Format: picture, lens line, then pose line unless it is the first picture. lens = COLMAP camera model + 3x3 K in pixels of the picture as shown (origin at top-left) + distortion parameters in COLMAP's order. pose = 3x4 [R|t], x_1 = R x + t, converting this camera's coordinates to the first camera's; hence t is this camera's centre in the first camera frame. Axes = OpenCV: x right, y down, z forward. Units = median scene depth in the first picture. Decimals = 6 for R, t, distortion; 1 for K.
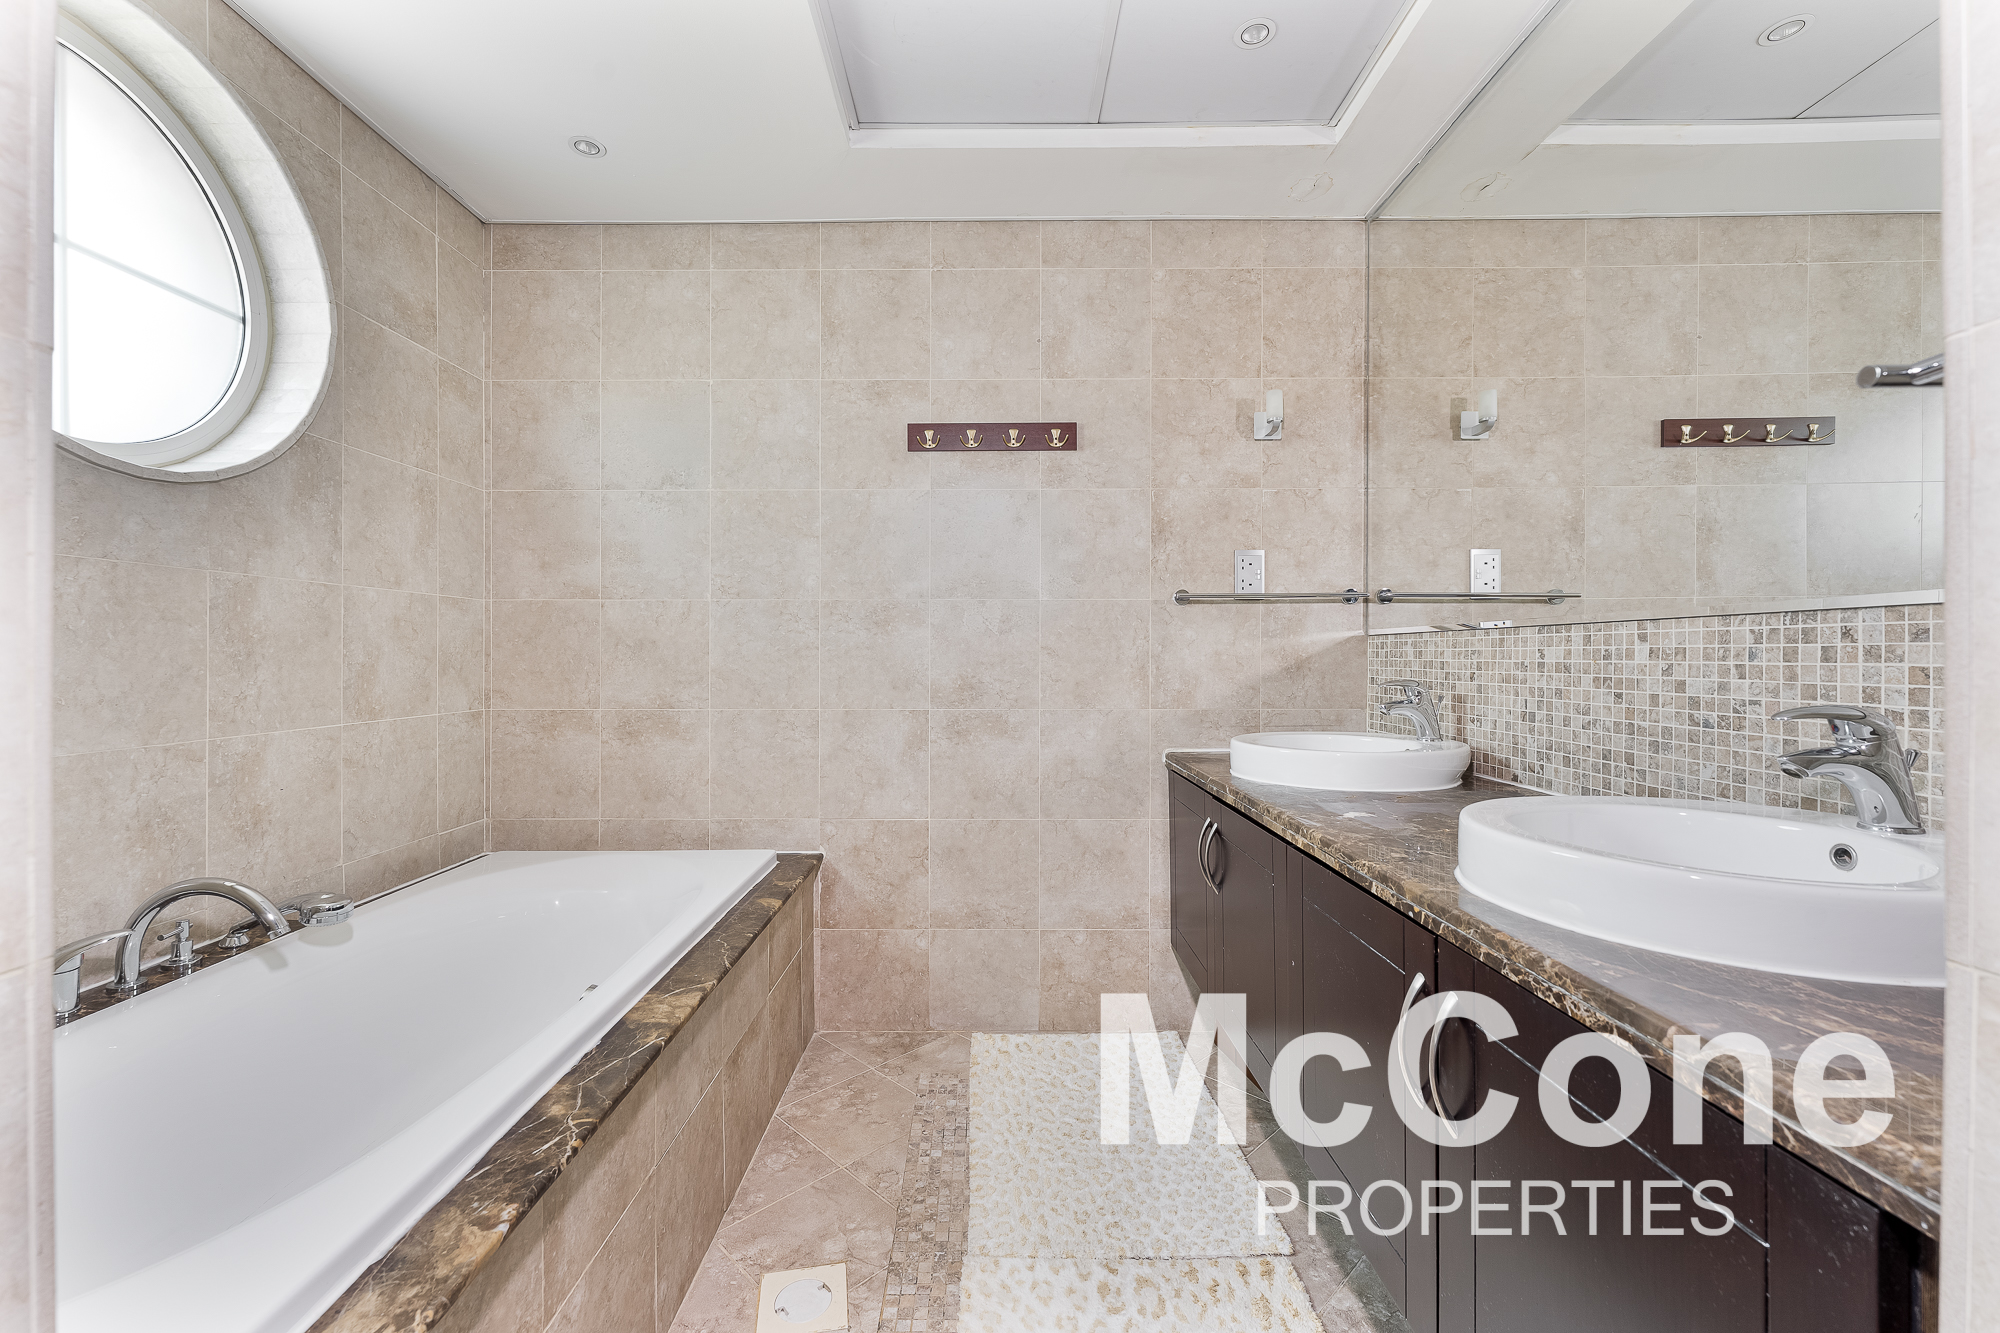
lens RADIAL K [[817.0, 0, 1000.1], [0, 817.0, 658.0], [0, 0, 1]] dist [-0.000647, -0.001512]
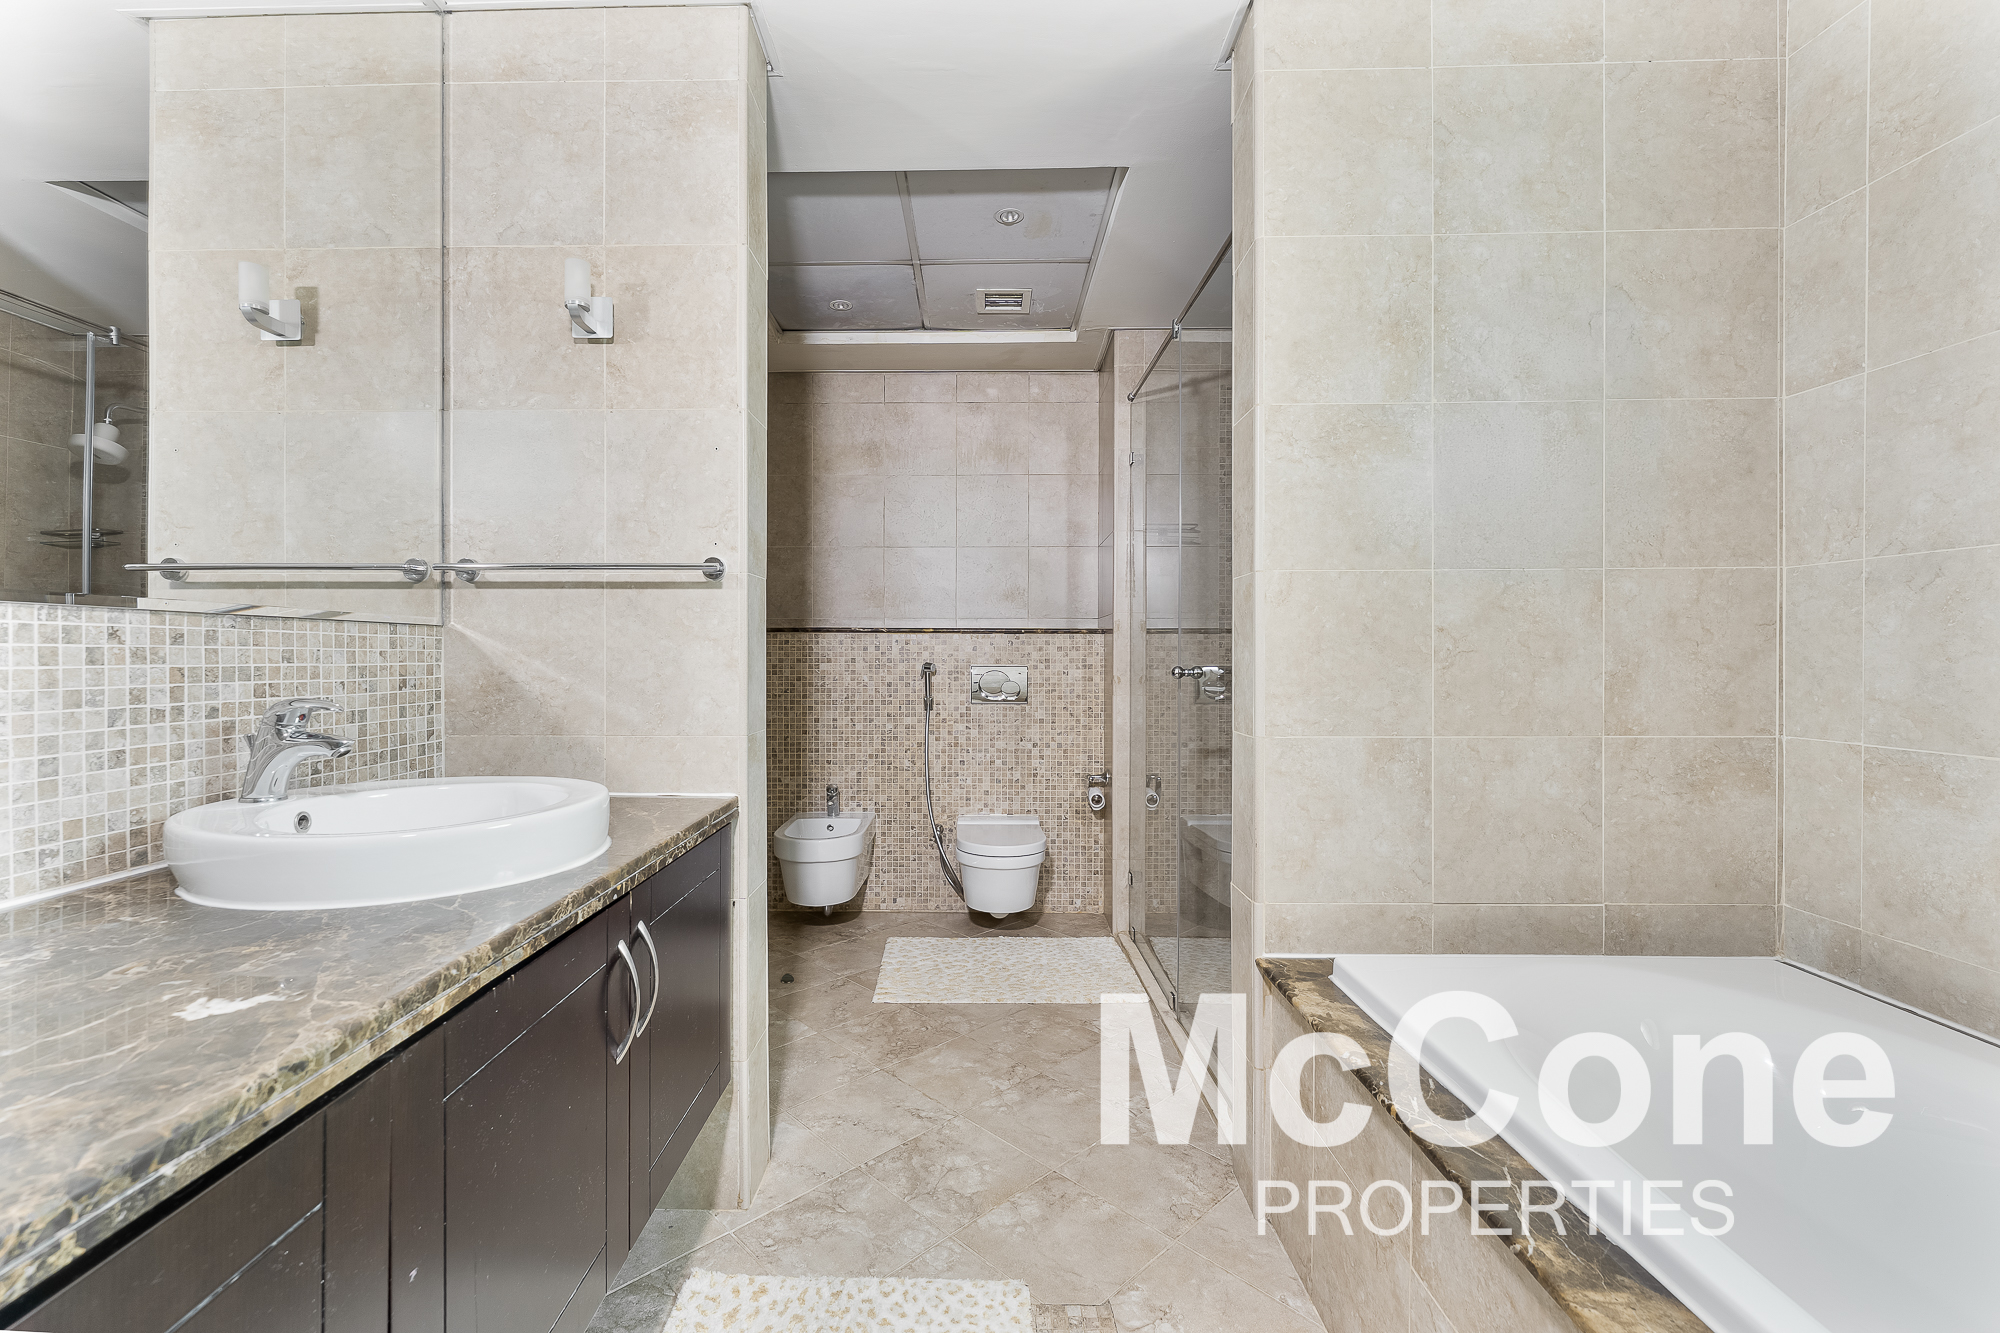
lens RADIAL K [[817.0, 0, 995.9], [0, 817.0, 656.4], [0, 0, 1]] dist [-0.000647, -0.001512]
pose [[-0.999939, 0.004158, -0.010263, 0.009757], [0.004111, 0.999981, 0.004591, -0.004408], [0.010282, 0.004549, -0.999937, 2.008022]]
